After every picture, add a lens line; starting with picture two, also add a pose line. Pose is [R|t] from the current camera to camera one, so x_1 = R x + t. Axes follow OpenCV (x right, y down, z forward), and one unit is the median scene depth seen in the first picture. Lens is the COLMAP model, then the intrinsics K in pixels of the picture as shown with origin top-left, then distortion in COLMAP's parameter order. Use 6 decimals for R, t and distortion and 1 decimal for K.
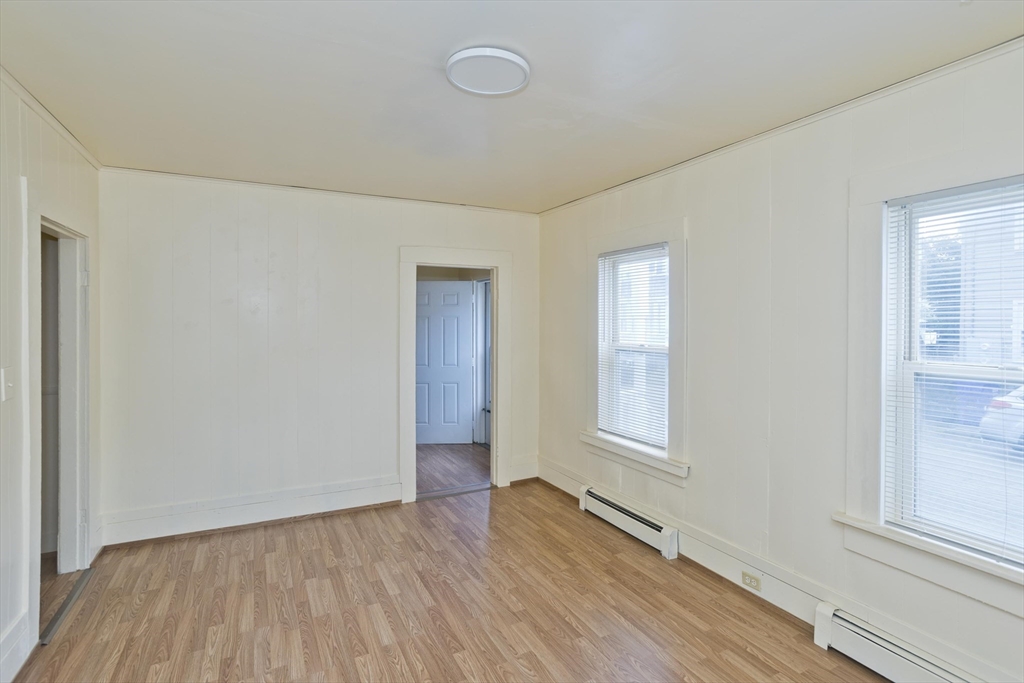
lens RADIAL K [[506.3, 0, 508.5], [0, 506.3, 321.9], [0, 0, 1]] dist [-0.001160, 0.000749]
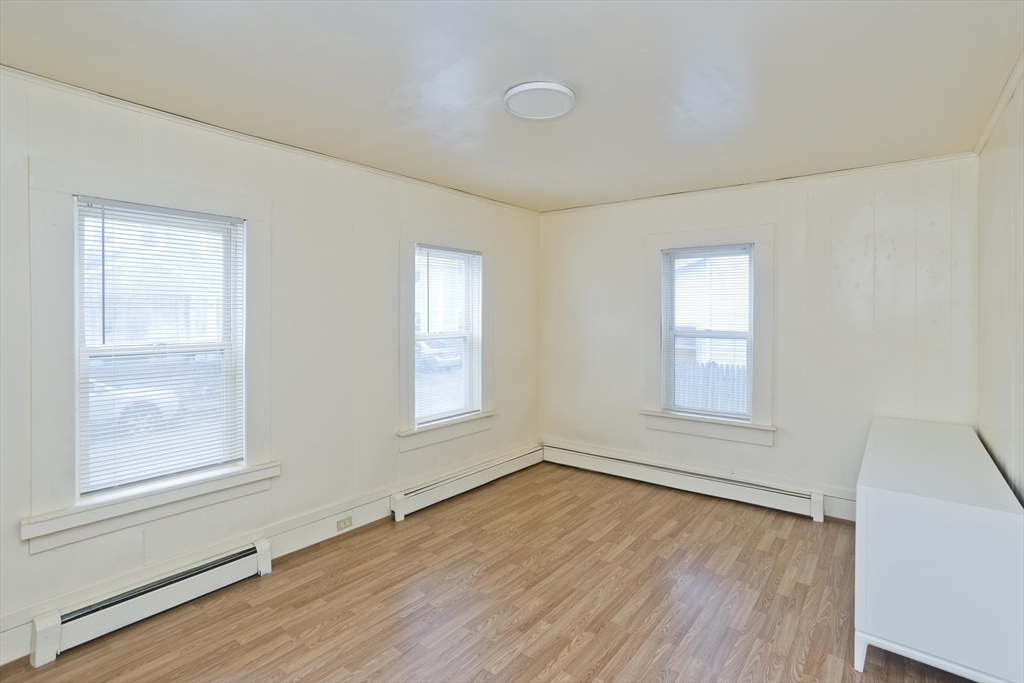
lens RADIAL K [[506.3, 0, 508.5], [0, 506.3, 321.9], [0, 0, 1]] dist [-0.001160, 0.000749]
pose [[-0.413087, -0.001307, 0.910691, -0.760562], [0.014643, 0.999860, 0.008077, 0.024169], [-0.910574, 0.016672, -0.413010, 1.097215]]
